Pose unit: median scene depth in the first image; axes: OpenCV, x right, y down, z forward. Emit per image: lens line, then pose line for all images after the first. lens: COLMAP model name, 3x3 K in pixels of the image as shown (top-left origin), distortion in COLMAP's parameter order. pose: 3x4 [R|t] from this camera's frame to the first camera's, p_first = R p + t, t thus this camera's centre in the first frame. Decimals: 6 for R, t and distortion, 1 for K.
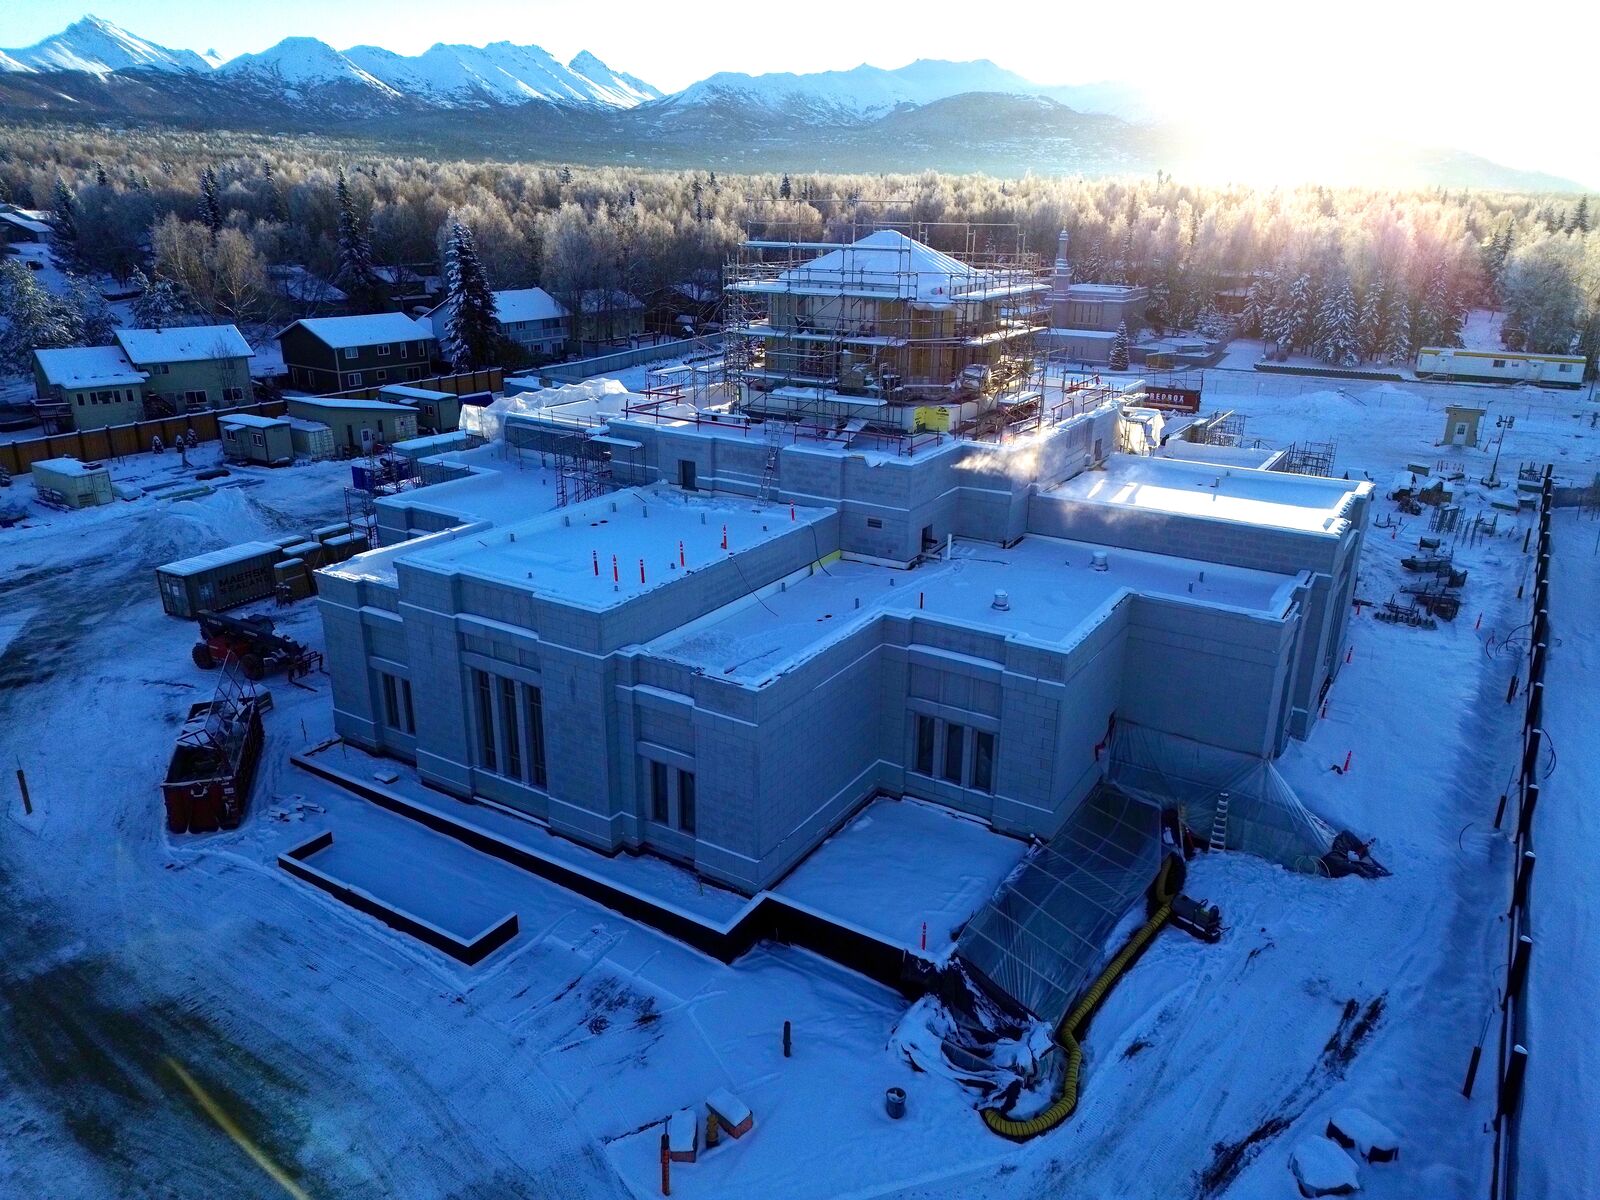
lens RADIAL K [[1116.9, 0, 803.0], [0, 1116.9, 600.4], [0, 0, 1]] dist [0.079992, -0.067805]
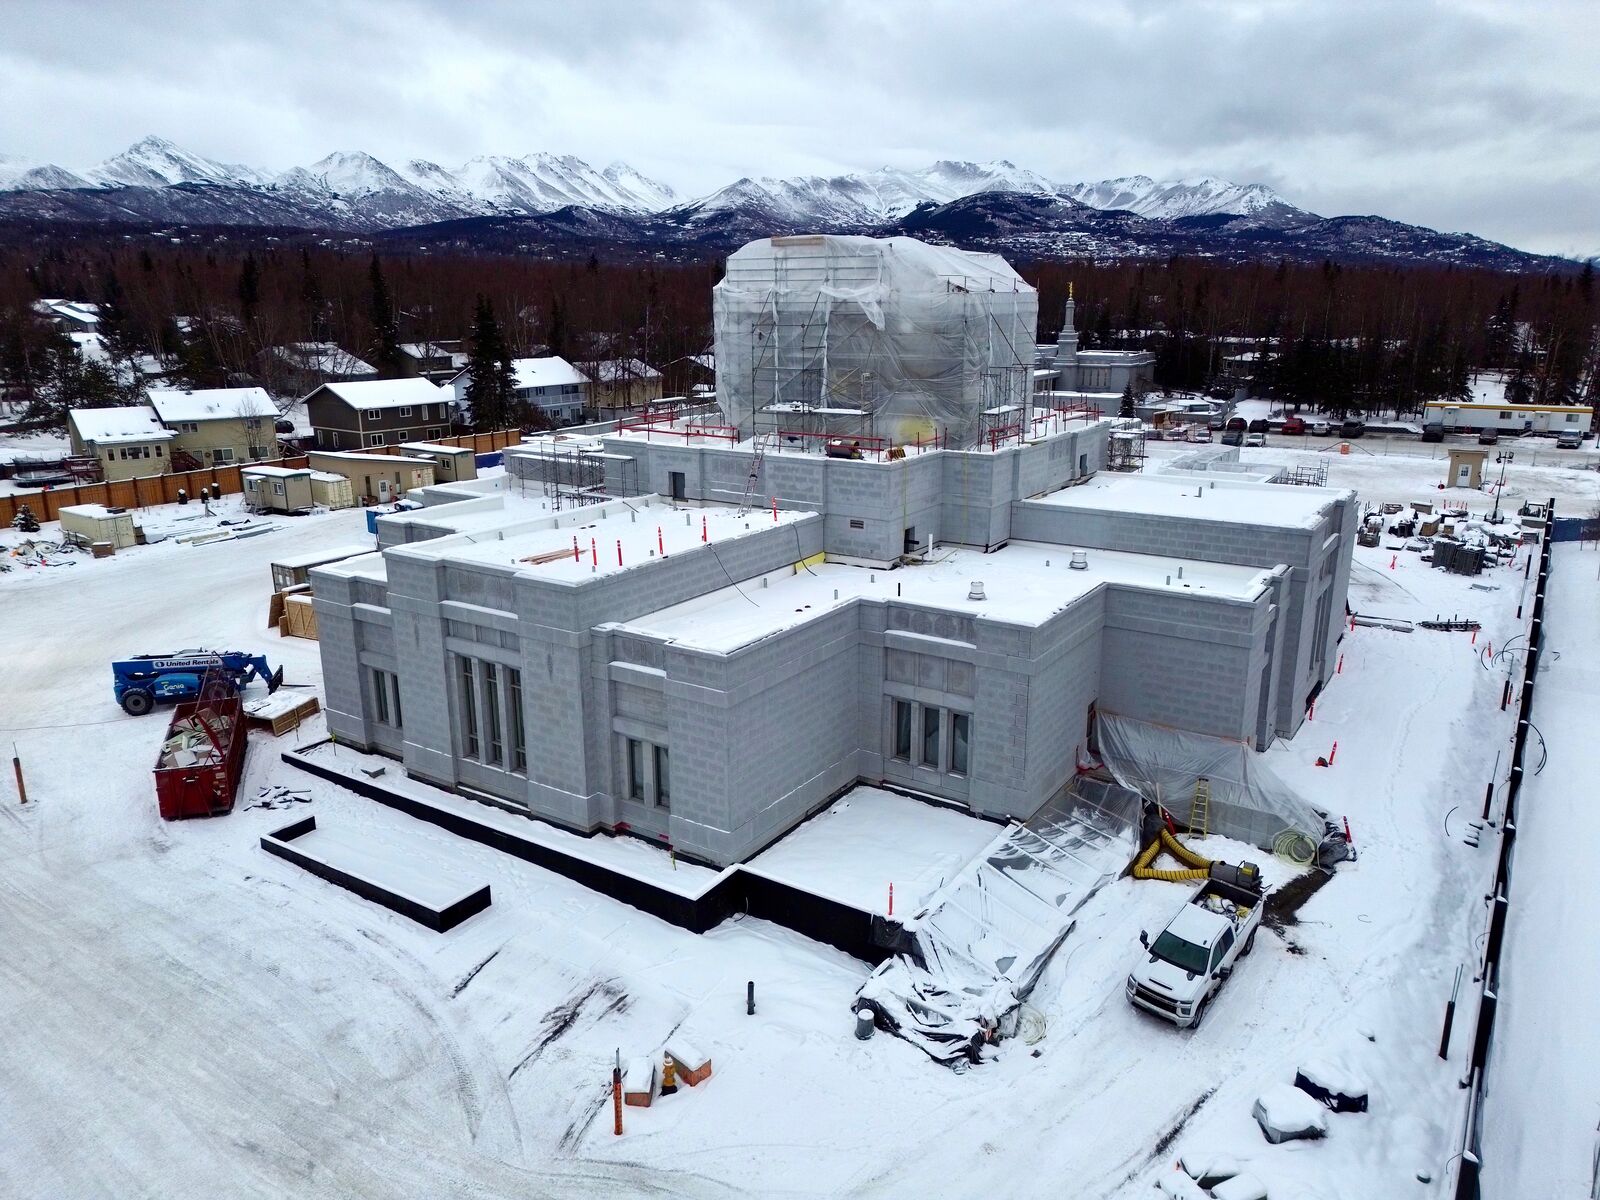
lens RADIAL K [[1115.0, 0, 803.4], [0, 1115.0, 599.4], [0, 0, 1]] dist [0.084081, -0.072723]
pose [[0.999679, -0.007424, -0.024217, 0.039929], [0.005533, 0.996996, -0.077259, 0.078587], [0.024717, 0.077100, 0.996717, -0.011362]]
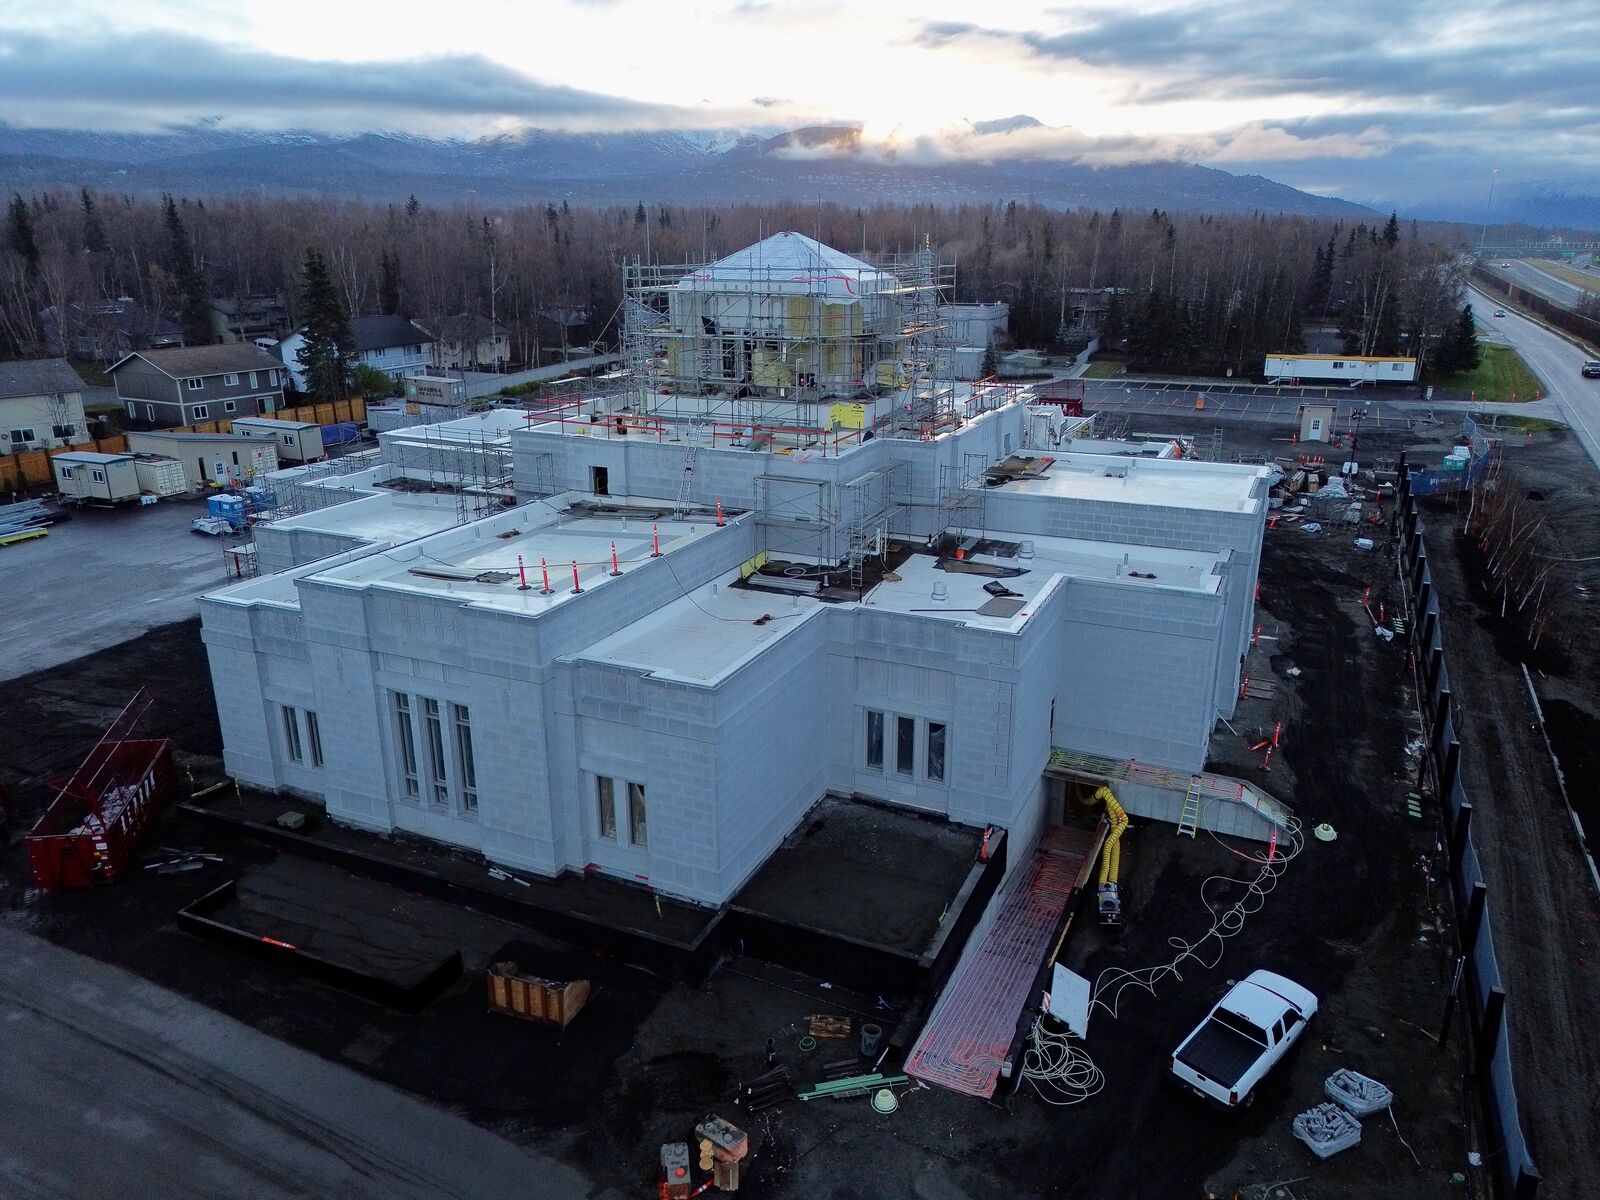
lens RADIAL K [[1122.5, 0, 803.1], [0, 1122.5, 598.8], [0, 0, 1]] dist [0.071621, -0.057417]
pose [[0.991758, -0.051996, 0.117096, -0.053307], [0.055275, 0.998160, -0.024924, 0.023577], [-0.115585, 0.031191, 0.992808, 0.031494]]
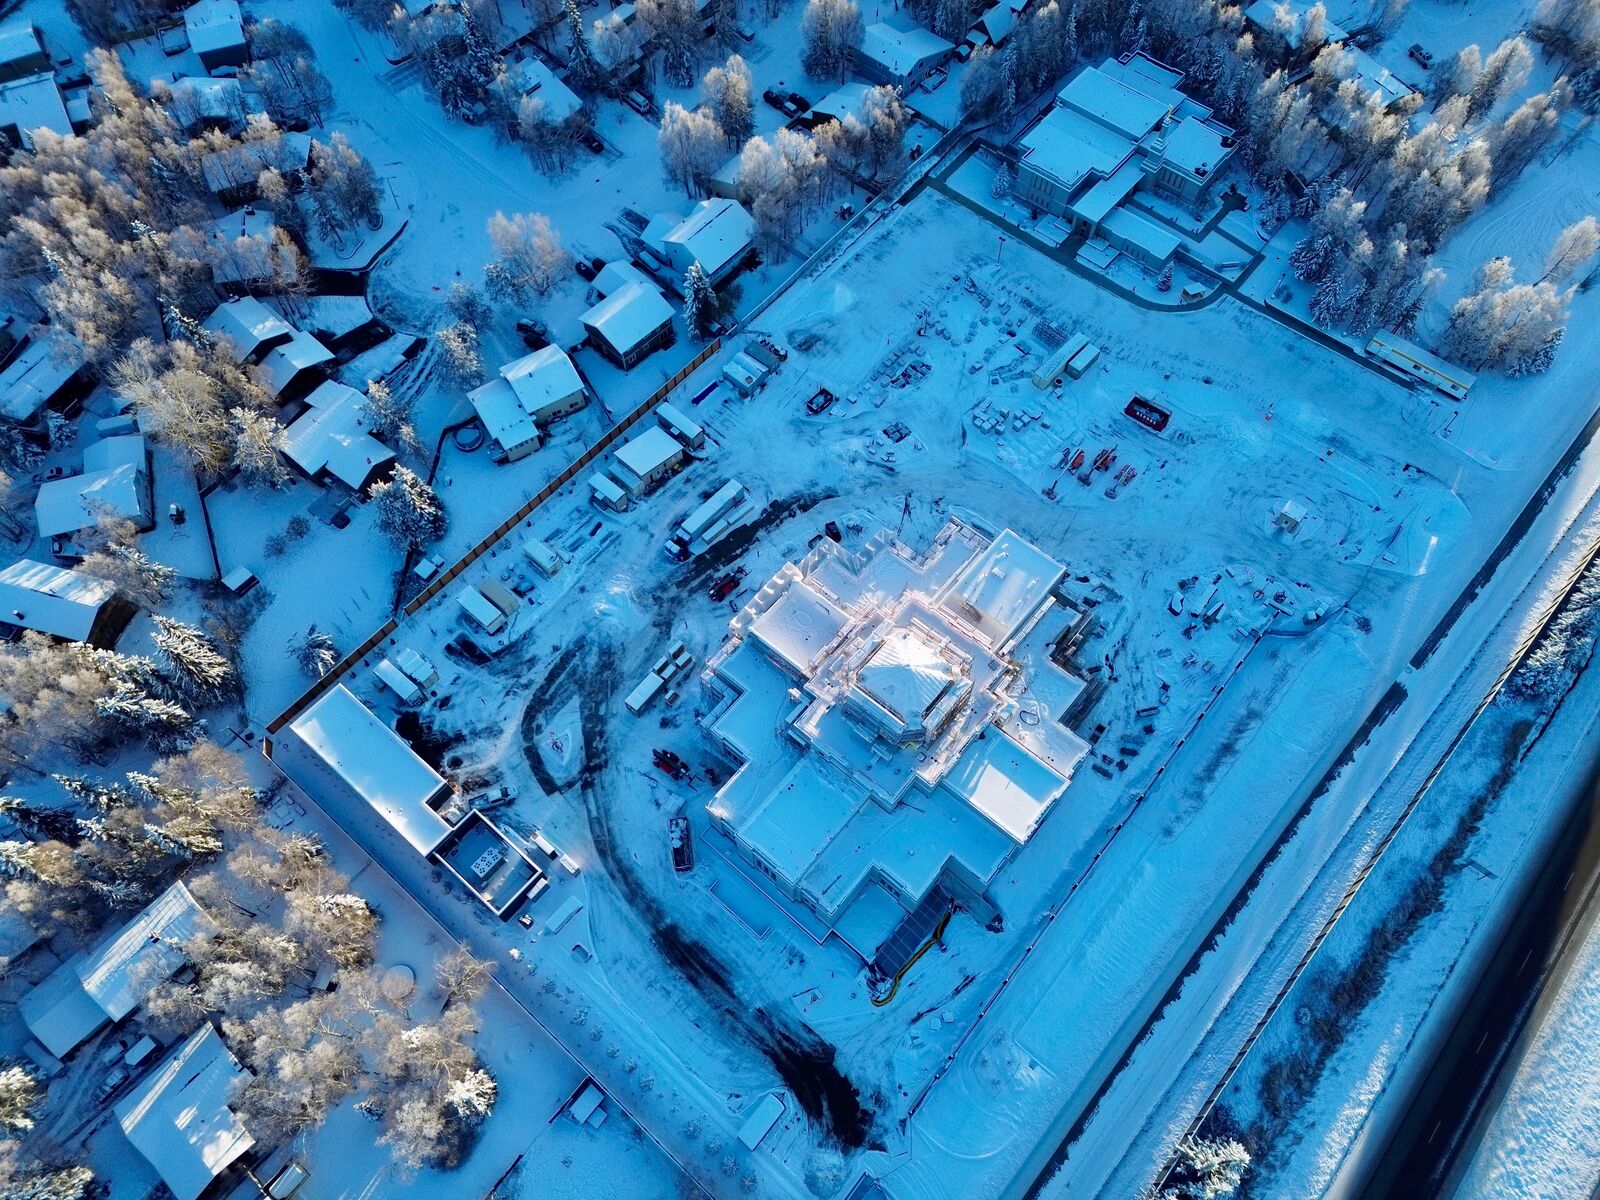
lens RADIAL K [[1120.1, 0, 802.6], [0, 1120.1, 600.5], [0, 0, 1]] dist [0.075389, -0.063517]
pose [[0.989193, 0.118554, -0.086264, 0.052836], [-0.028893, 0.734449, 0.678048, -2.535369], [0.143742, -0.668228, 0.729938, -0.880530]]
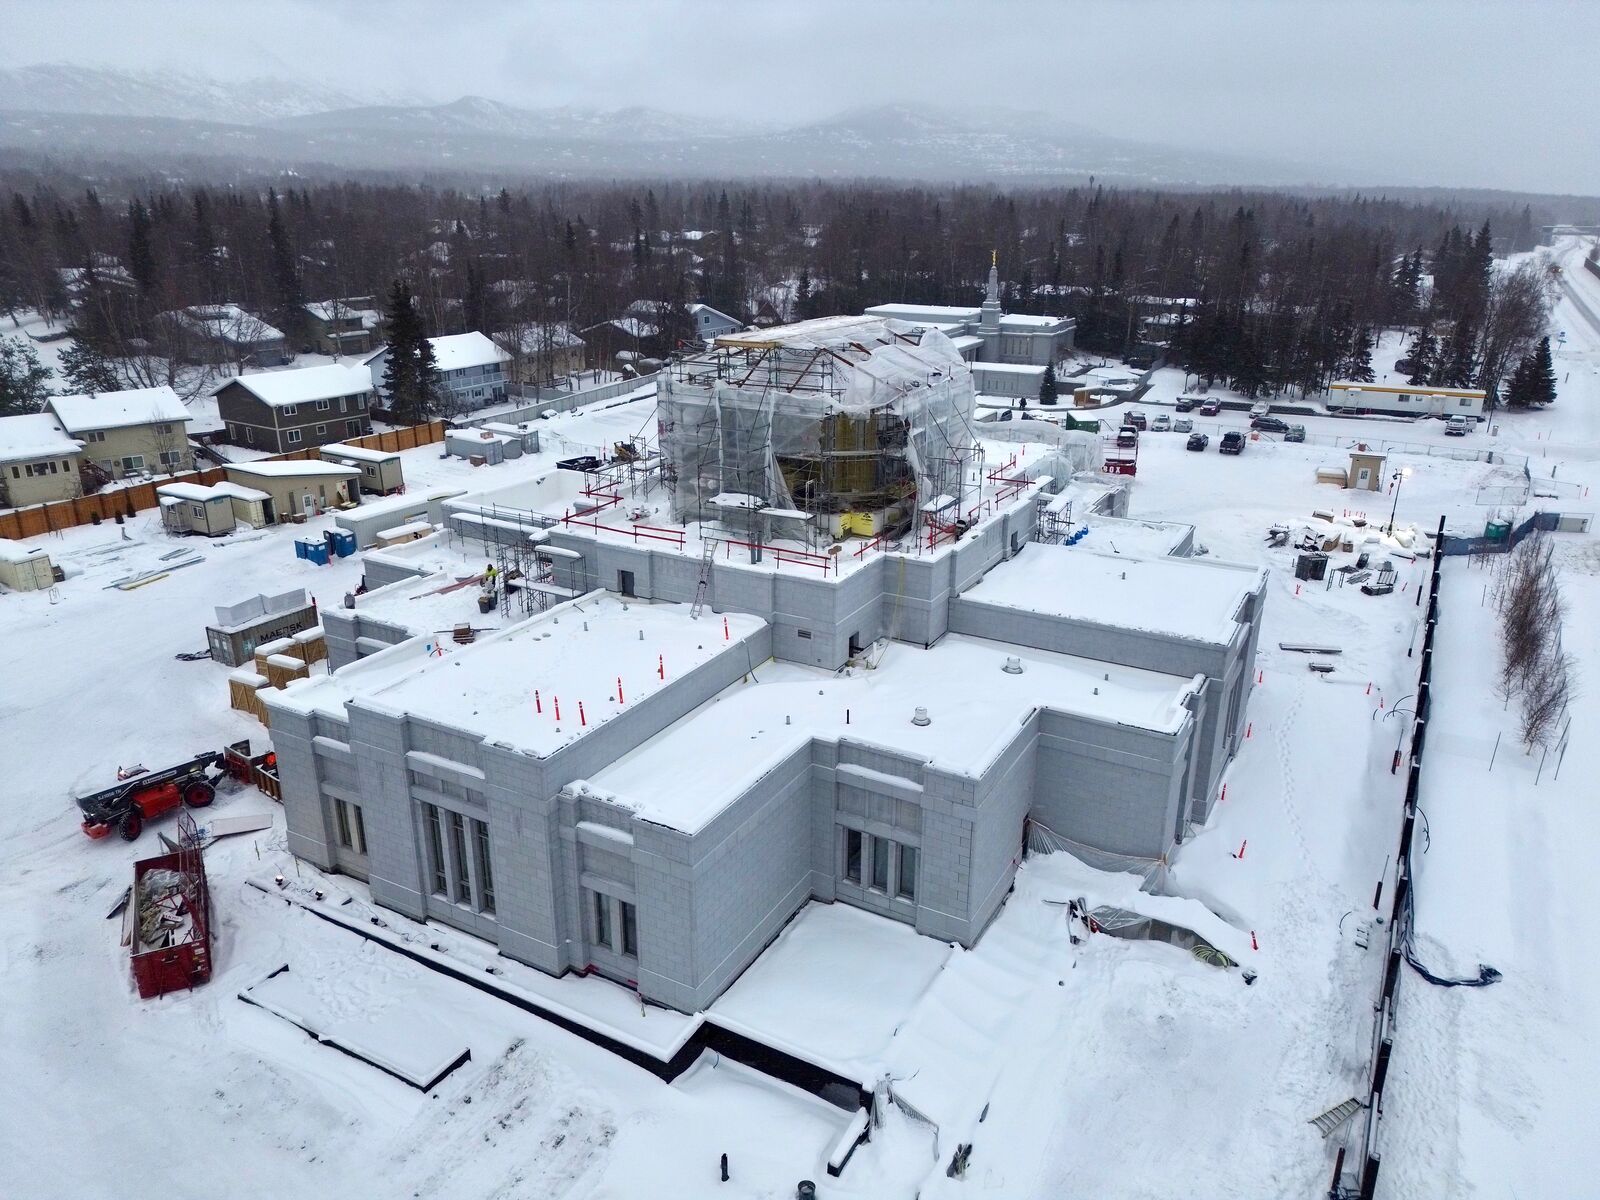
lens RADIAL K [[1115.0, 0, 803.4], [0, 1115.0, 599.4], [0, 0, 1]] dist [0.084081, -0.072723]
pose [[0.998727, -0.023359, 0.044711, 0.017154], [0.023190, 0.999722, 0.004287, -0.108232], [-0.044798, -0.003244, 0.998991, -0.060179]]
